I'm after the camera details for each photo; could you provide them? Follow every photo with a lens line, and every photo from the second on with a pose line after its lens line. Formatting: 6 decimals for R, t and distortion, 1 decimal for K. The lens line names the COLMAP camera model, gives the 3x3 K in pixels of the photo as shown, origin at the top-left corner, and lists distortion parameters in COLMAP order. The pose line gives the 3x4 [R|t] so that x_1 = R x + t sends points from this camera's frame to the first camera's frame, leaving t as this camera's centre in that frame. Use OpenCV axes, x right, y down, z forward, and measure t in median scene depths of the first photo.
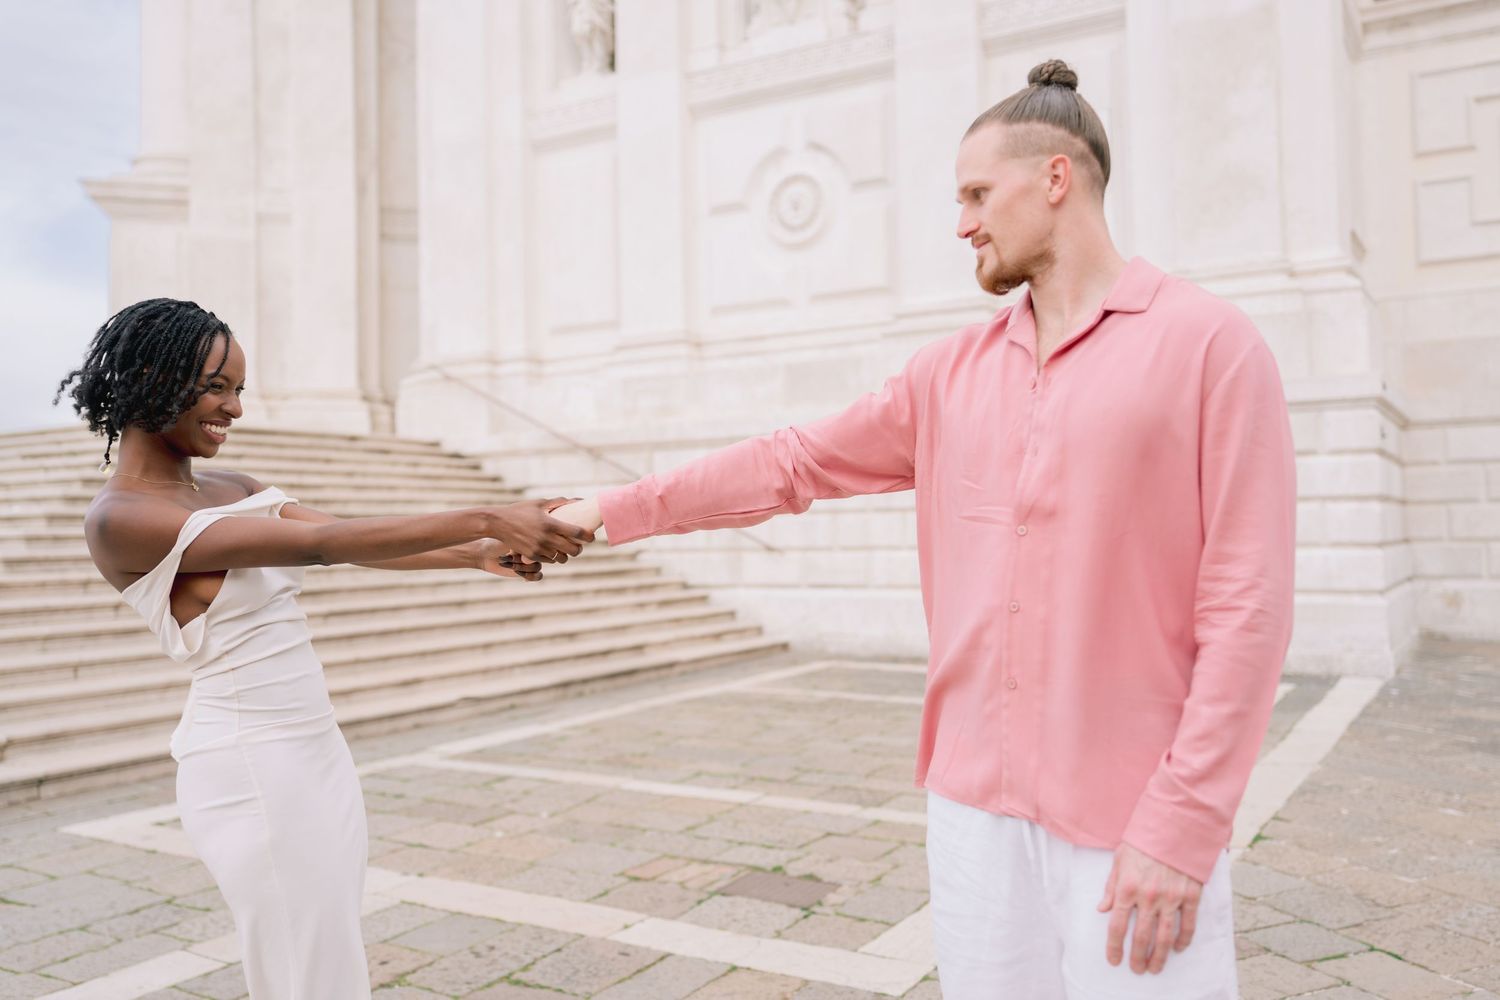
lens RADIAL K [[1247.4, 0, 800.2], [0, 1247.4, 479.3], [0, 0, 1]] dist [0.001410, -0.003825]
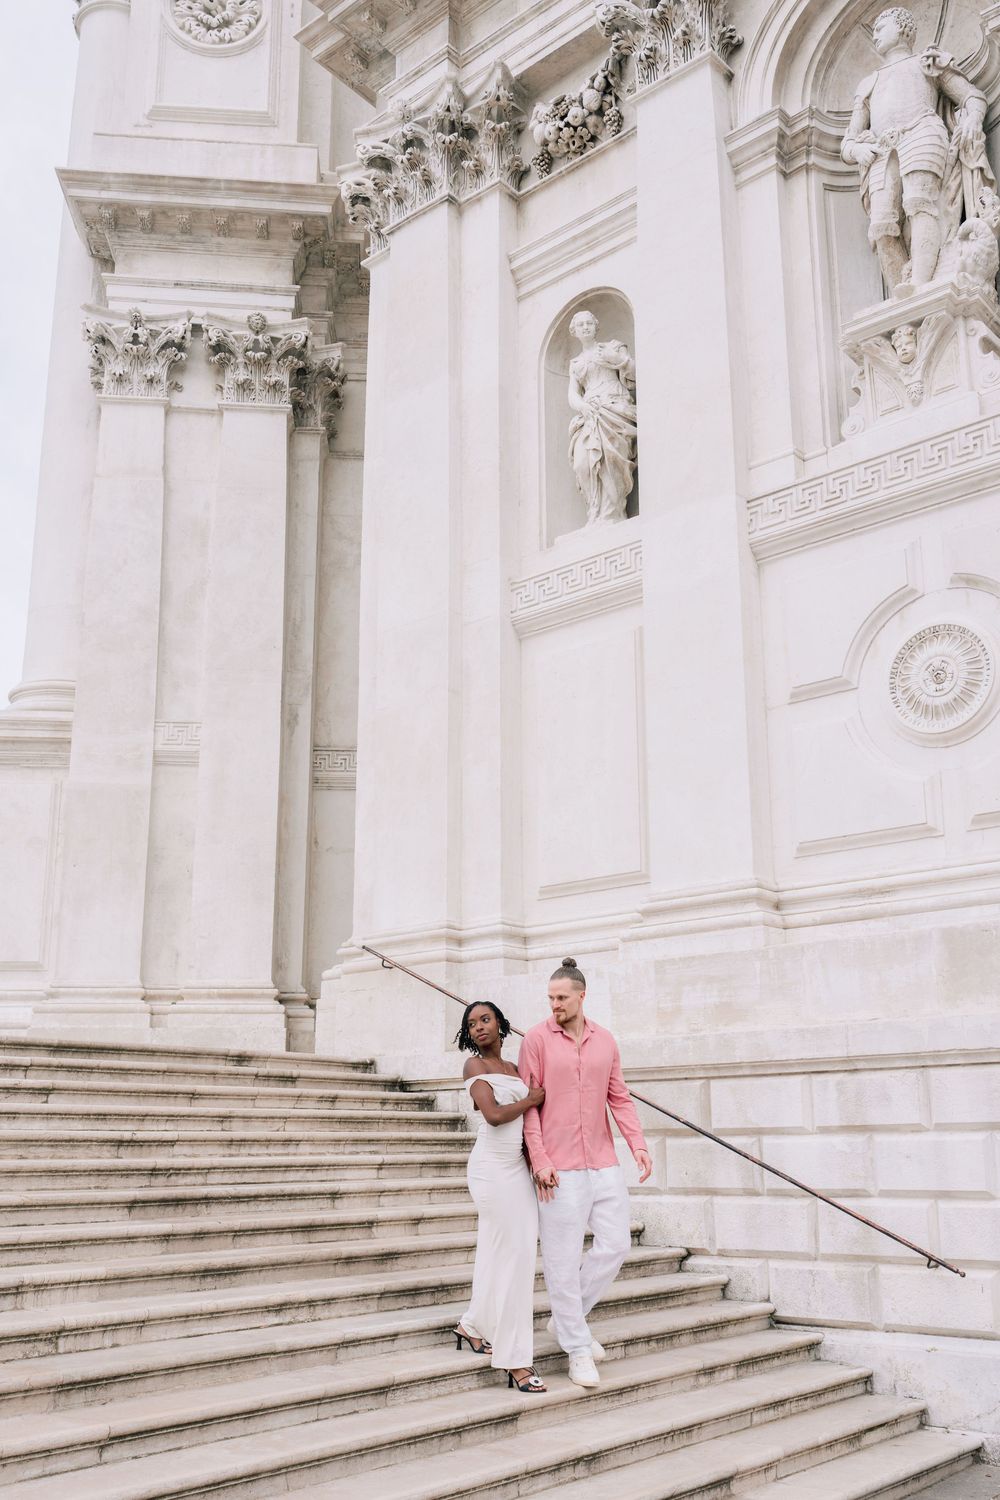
lens RADIAL K [[1390.8, 0, 550.7], [0, 1390.8, 818.2], [0, 0, 1]] dist [0.007466, -0.007196]
pose [[0.984924, -0.029569, -0.170440, -0.083109], [-0.004258, 0.980840, -0.194768, -0.016919], [0.172933, 0.192557, 0.965927, 0.343701]]
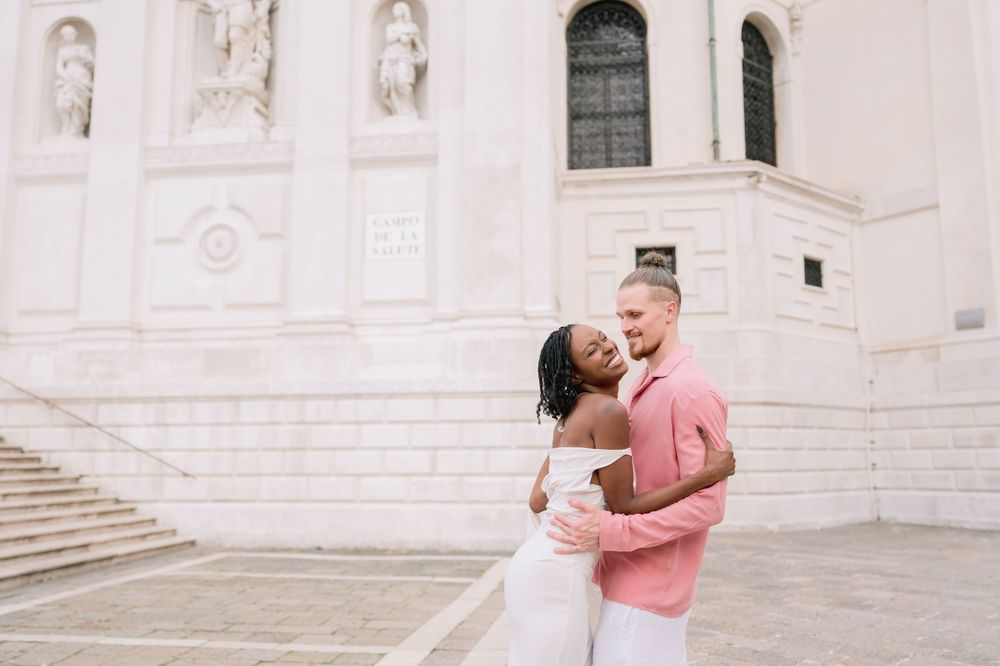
lens RADIAL K [[818.1, 0, 513.7], [0, 818.1, 343.9], [0, 0, 1]] dist [0.000295, 0.001829]
pose [[0.924463, 0.067911, 0.375176, -0.040067], [-0.028034, 0.993453, -0.110747, -0.000860], [-0.380241, 0.091864, 0.920314, -0.035571]]
